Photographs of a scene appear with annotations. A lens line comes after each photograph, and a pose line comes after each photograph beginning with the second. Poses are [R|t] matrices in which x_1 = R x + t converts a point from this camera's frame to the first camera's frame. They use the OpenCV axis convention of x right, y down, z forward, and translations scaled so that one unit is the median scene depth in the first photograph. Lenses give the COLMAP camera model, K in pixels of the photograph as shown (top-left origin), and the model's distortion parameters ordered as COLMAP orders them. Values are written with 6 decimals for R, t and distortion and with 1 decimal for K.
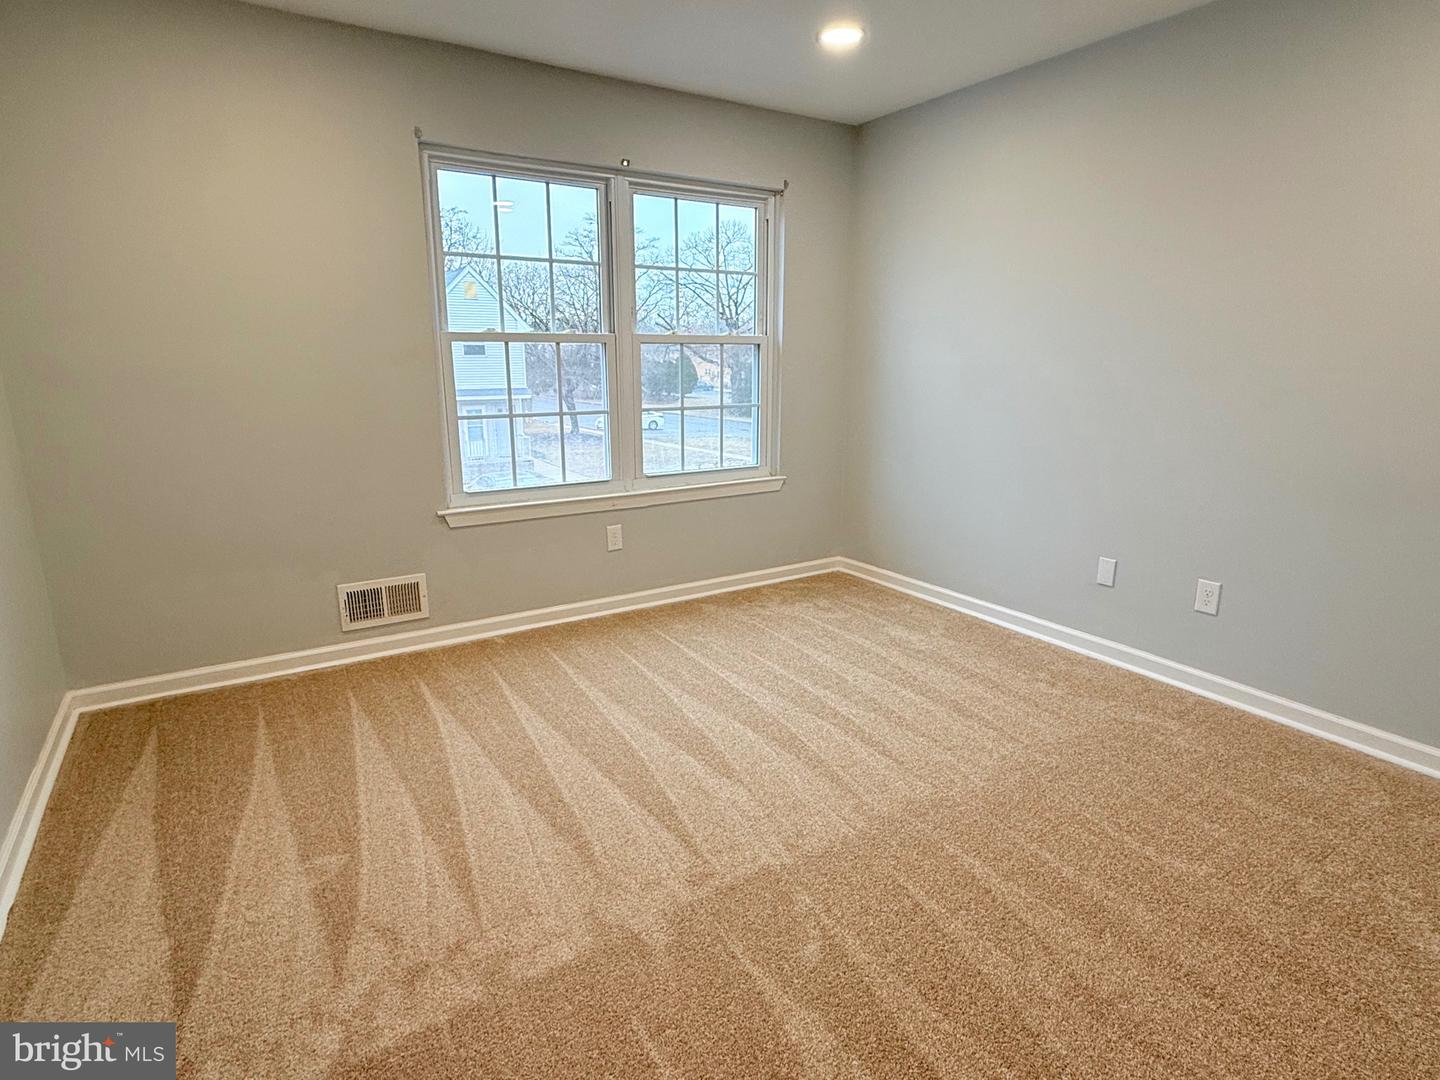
lens RADIAL K [[840.9, 0, 720.0], [0, 840.9, 540.0], [0, 0, 1]] dist [0.001948, 0.000257]
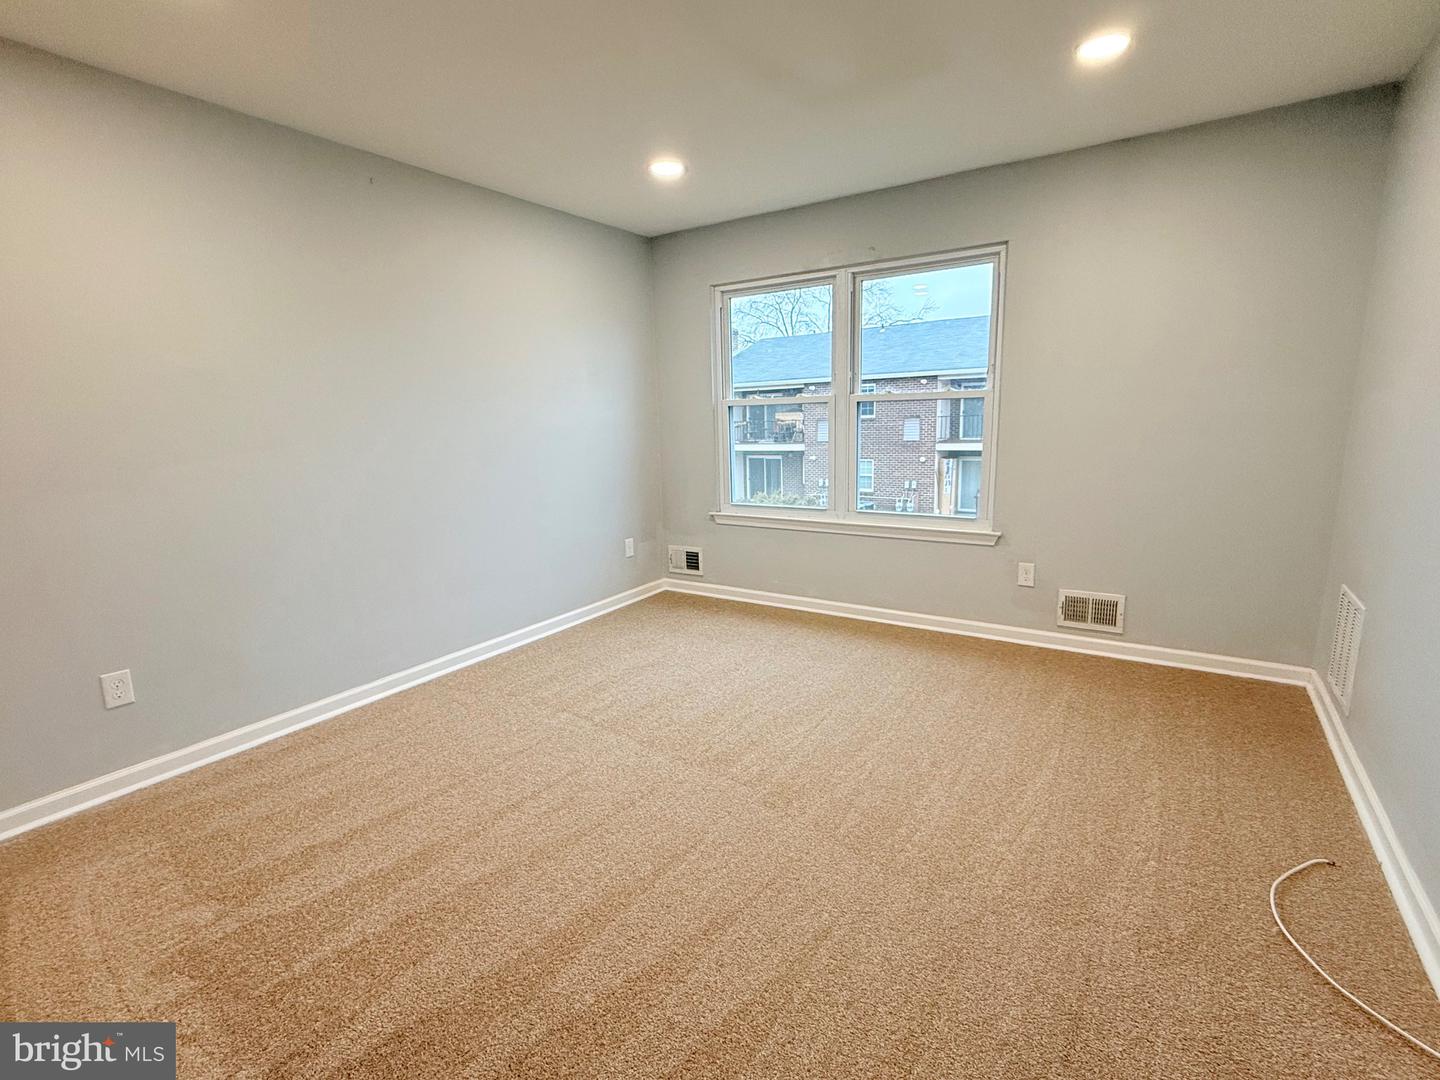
lens RADIAL K [[644.7, 0, 720.0], [0, 644.7, 540.0], [0, 0, 1]] dist [-0.014867, 0.000177]
pose [[0.407947, 0.167531, -0.897504, 0.616725], [-0.175657, 0.979058, 0.102912, -0.087690], [0.895949, 0.115670, 0.428832, 0.388829]]
